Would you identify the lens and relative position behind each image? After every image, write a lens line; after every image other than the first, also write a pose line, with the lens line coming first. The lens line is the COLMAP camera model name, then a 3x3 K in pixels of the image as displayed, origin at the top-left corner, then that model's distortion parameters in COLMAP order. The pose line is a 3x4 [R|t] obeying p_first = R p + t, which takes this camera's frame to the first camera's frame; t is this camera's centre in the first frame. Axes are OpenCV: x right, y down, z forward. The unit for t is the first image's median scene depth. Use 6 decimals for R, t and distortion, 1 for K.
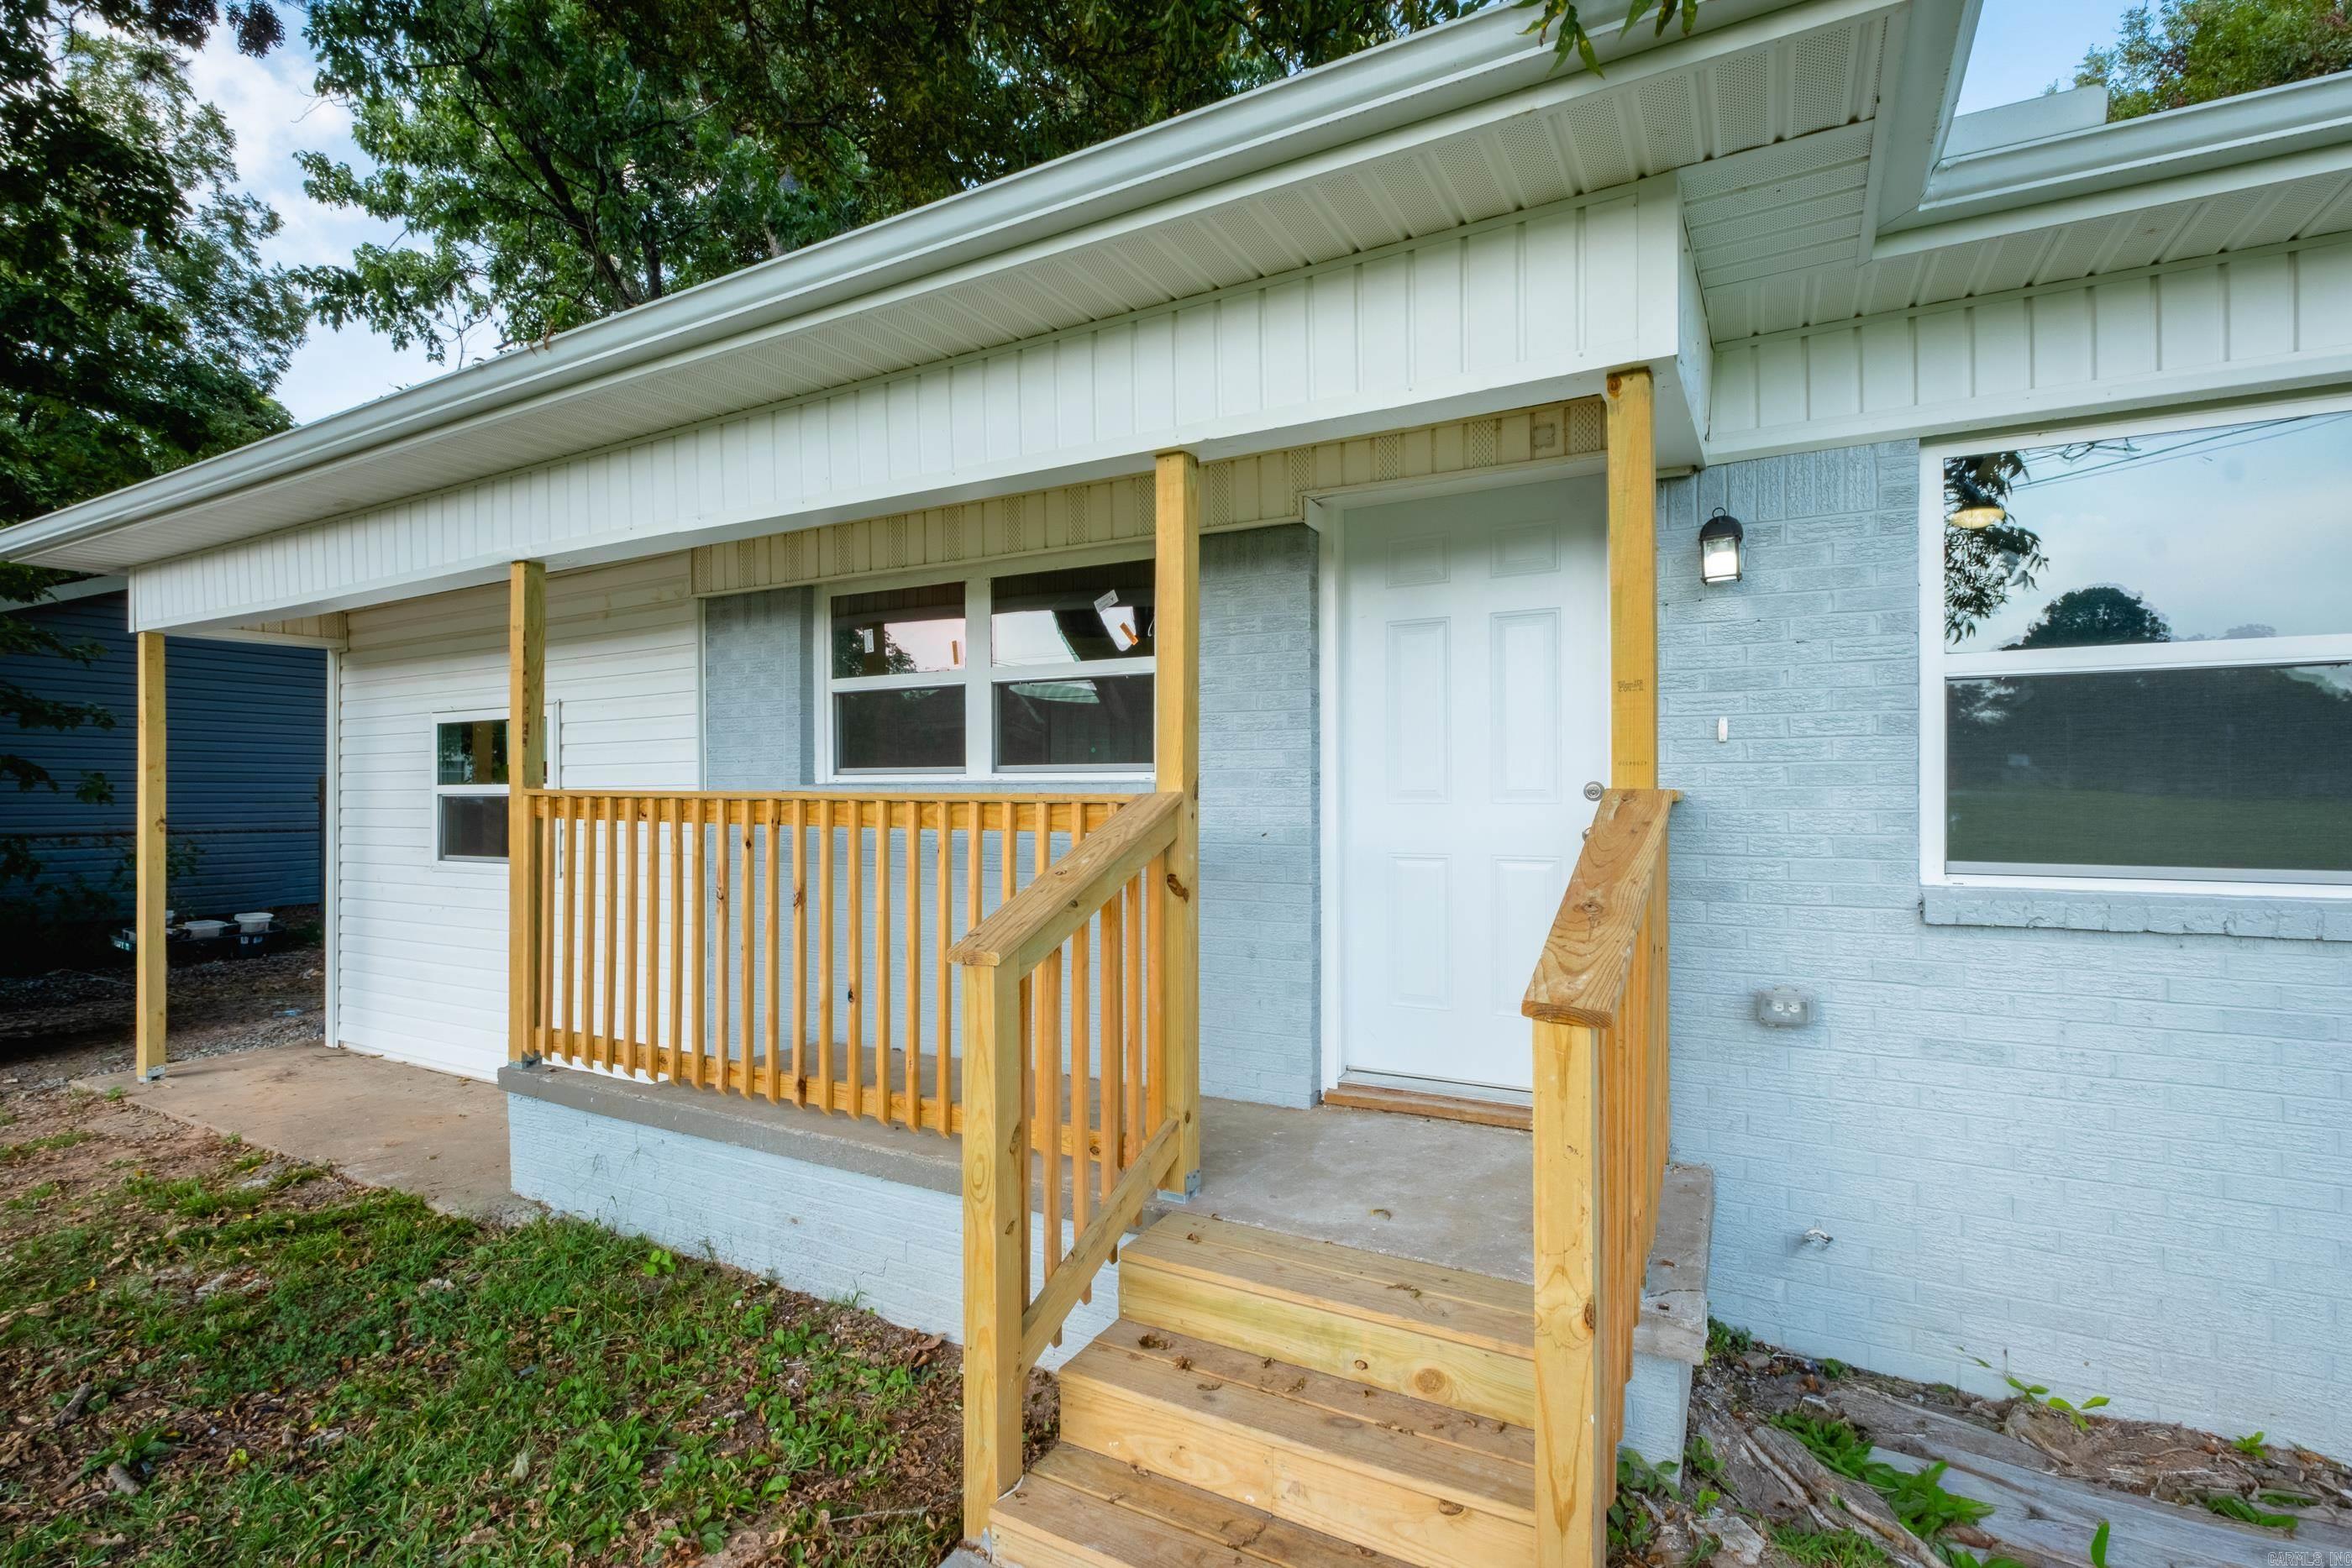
lens RADIAL K [[1079.1, 0, 1163.4], [0, 1079.1, 785.0], [0, 0, 1]] dist [0.000435, 0.000069]
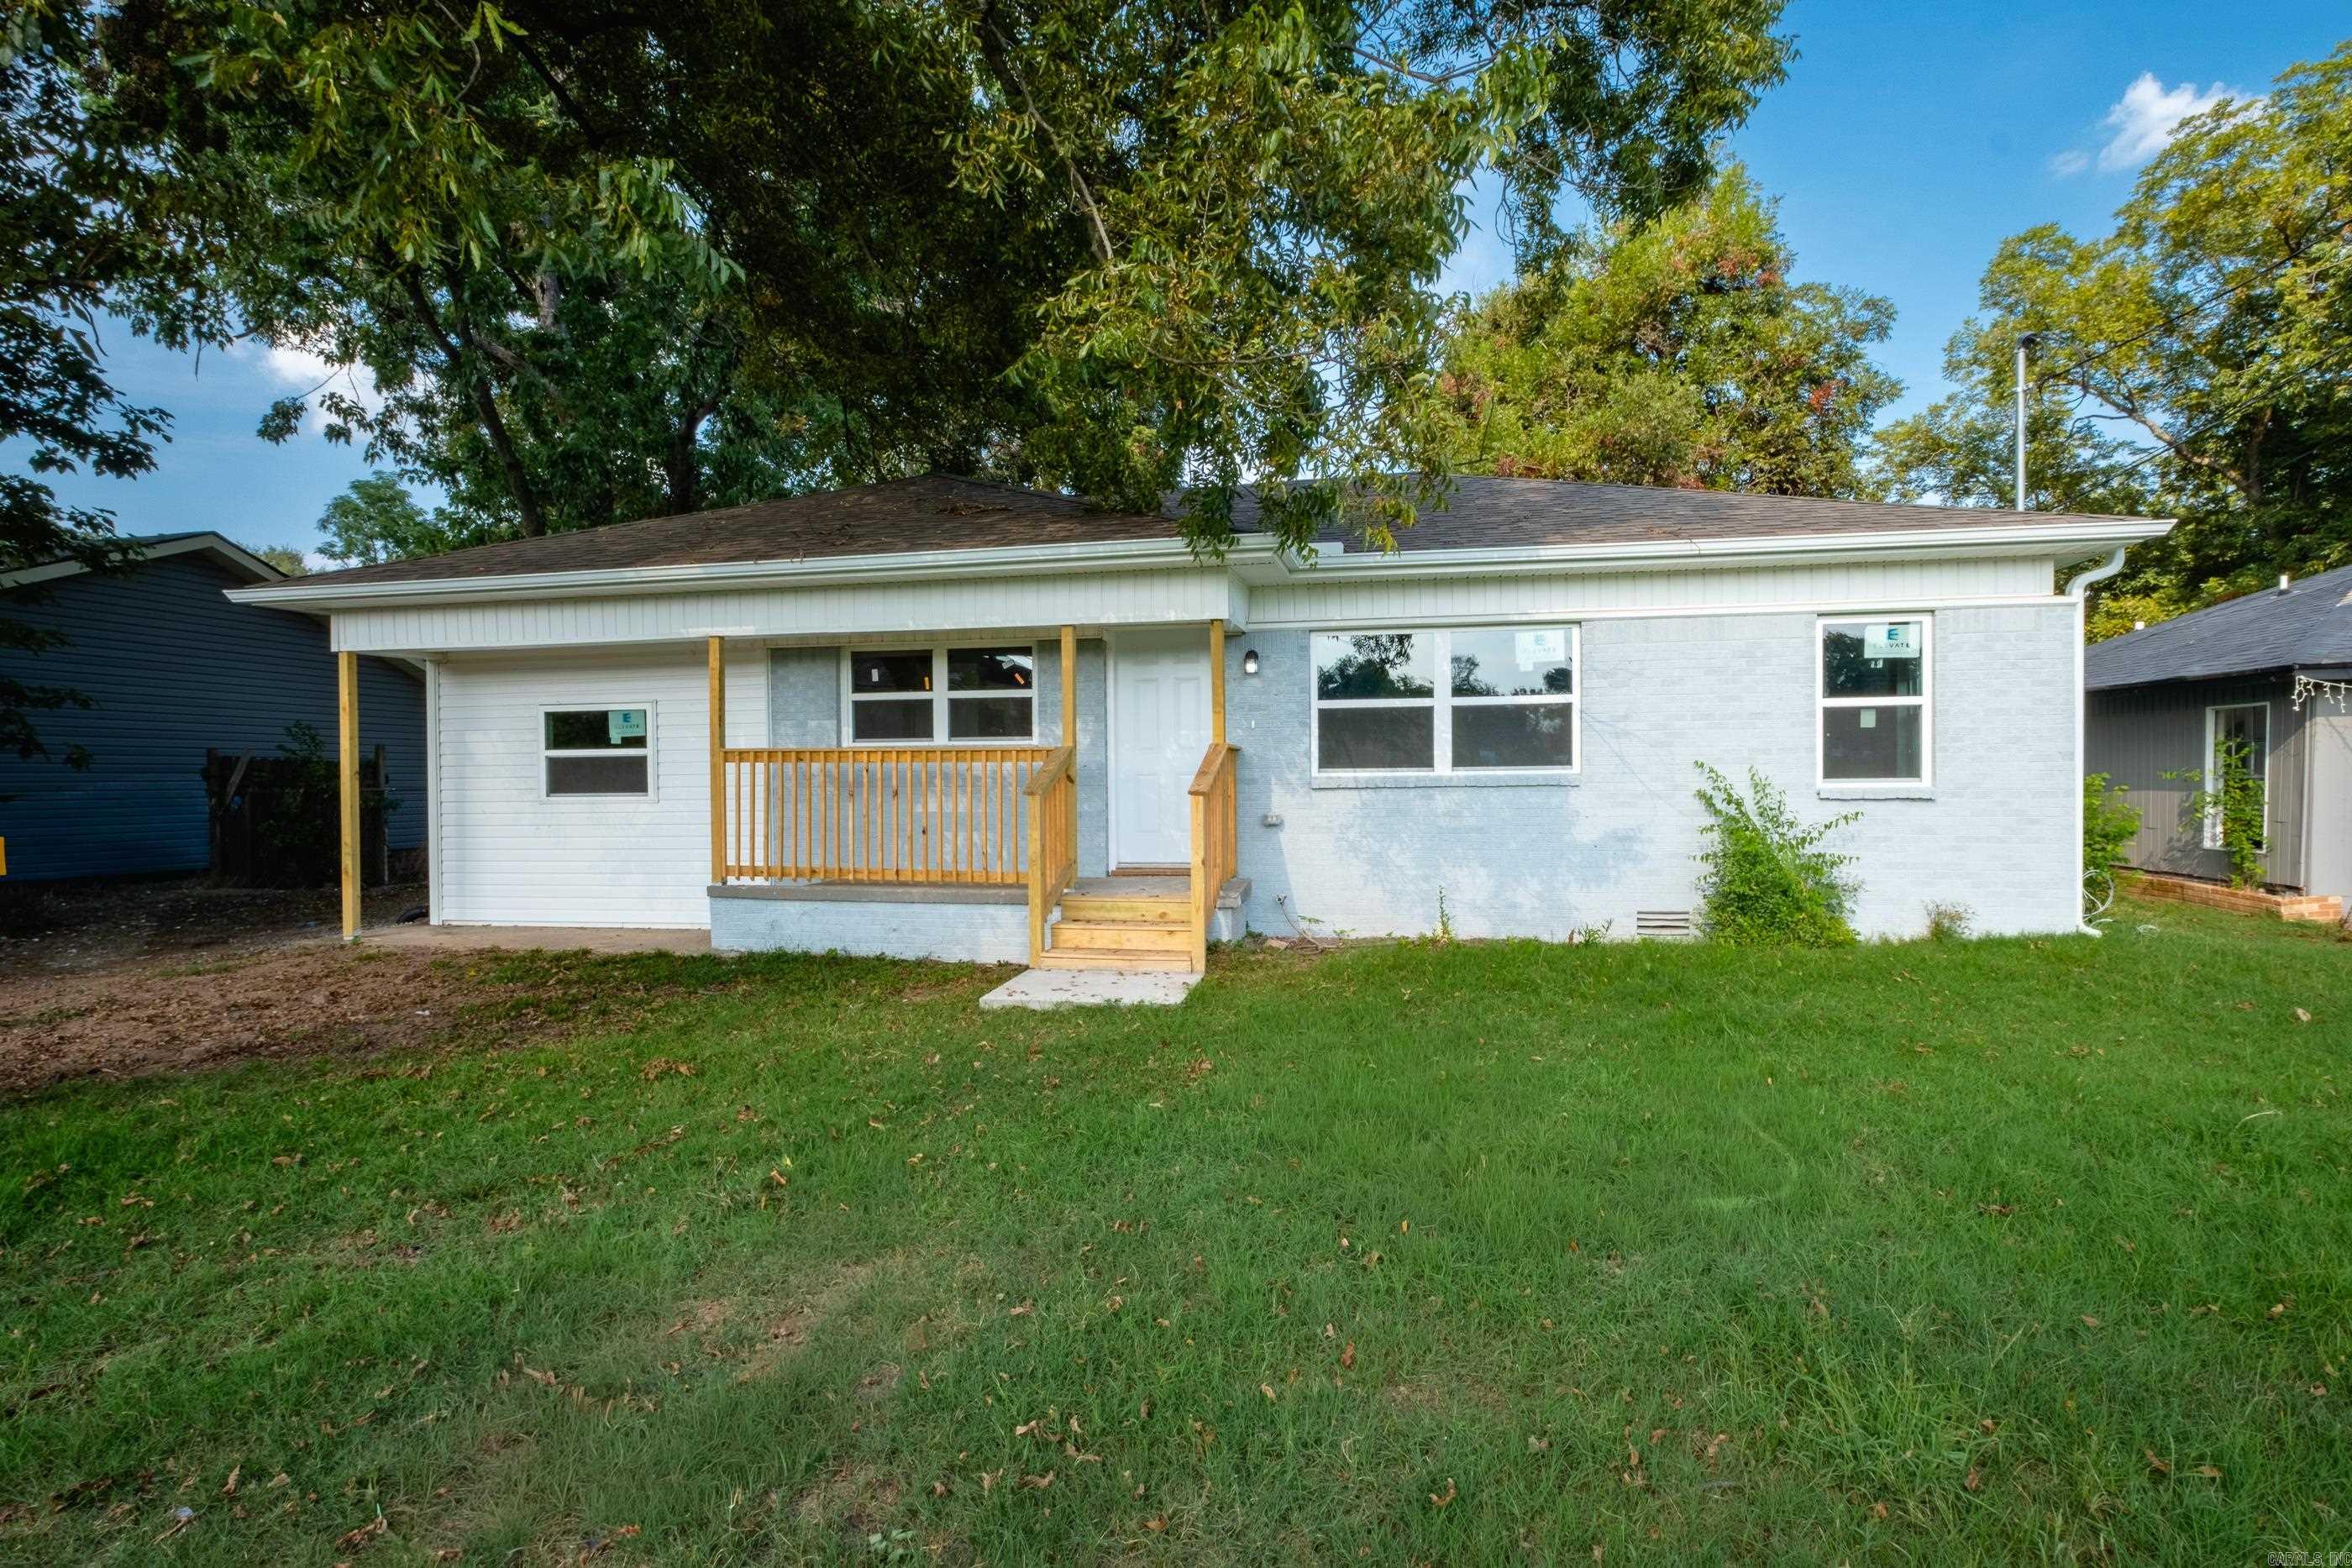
lens RADIAL K [[1079.1, 0, 1177.2], [0, 1079.1, 777.4], [0, 0, 1]] dist [0.000435, 0.000069]
pose [[0.950507, -0.010022, 0.310542, -0.402837], [0.006159, 0.999891, 0.013415, 0.035991], [-0.310643, -0.010839, 0.950465, -1.188639]]
